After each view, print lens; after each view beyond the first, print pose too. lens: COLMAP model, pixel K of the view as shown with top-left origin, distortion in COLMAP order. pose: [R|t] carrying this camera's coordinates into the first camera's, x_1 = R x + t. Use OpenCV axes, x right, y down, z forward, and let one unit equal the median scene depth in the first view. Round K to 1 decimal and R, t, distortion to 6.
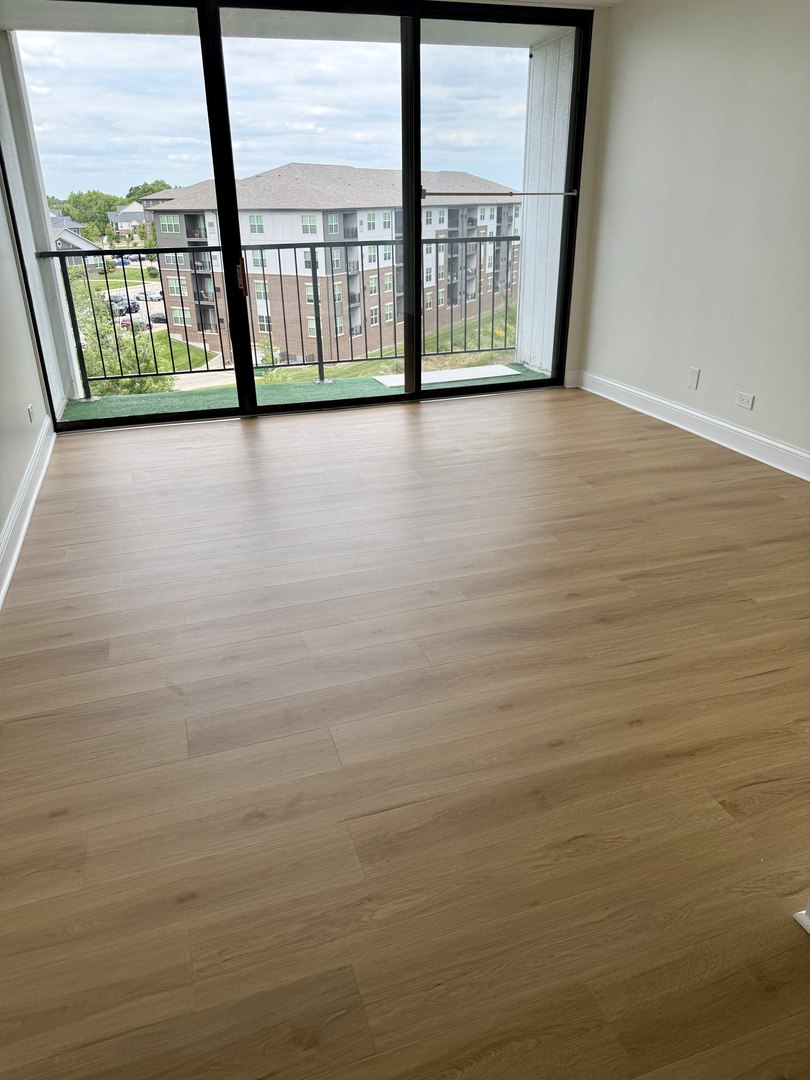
lens RADIAL K [[788.4, 0, 405.0], [0, 788.4, 540.0], [0, 0, 1]] dist [0.043885, 0.002157]
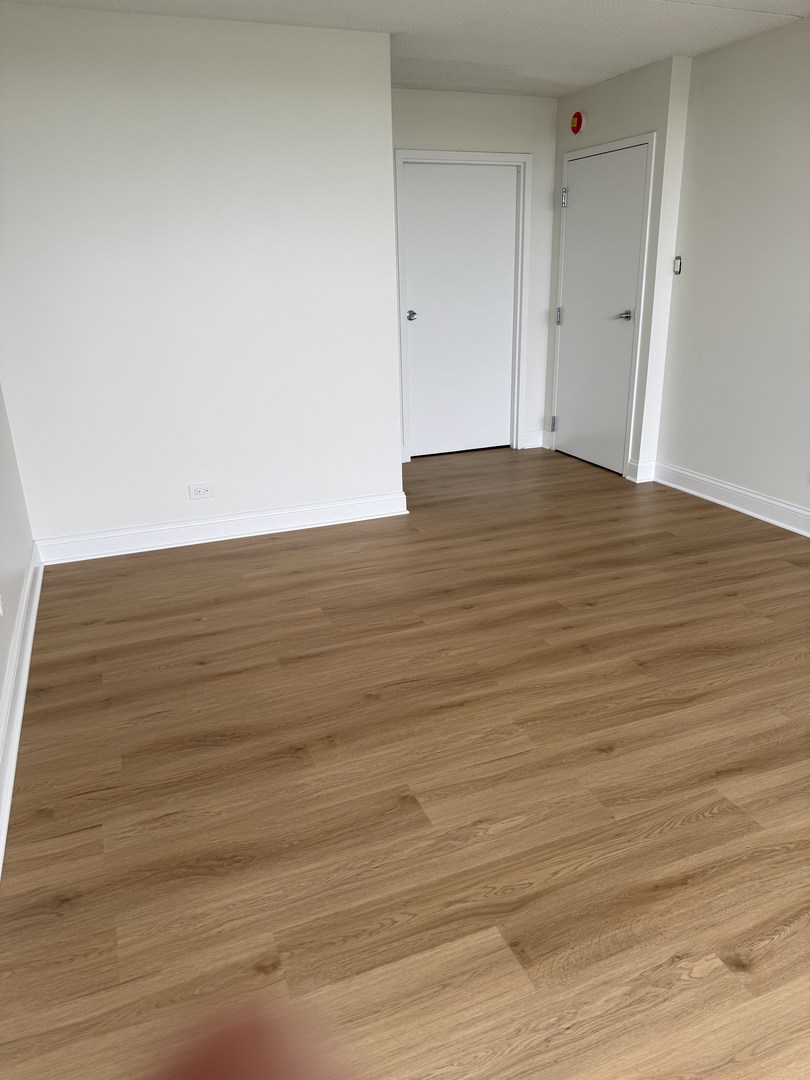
lens RADIAL K [[759.2, 0, 405.0], [0, 759.2, 540.0], [0, 0, 1]] dist [-0.092324, 0.000029]
pose [[-0.997089, 0.066707, -0.036935, 0.330456], [0.024872, 0.742435, 0.669456, -0.734665], [0.072079, 0.666588, -0.741933, 1.704494]]
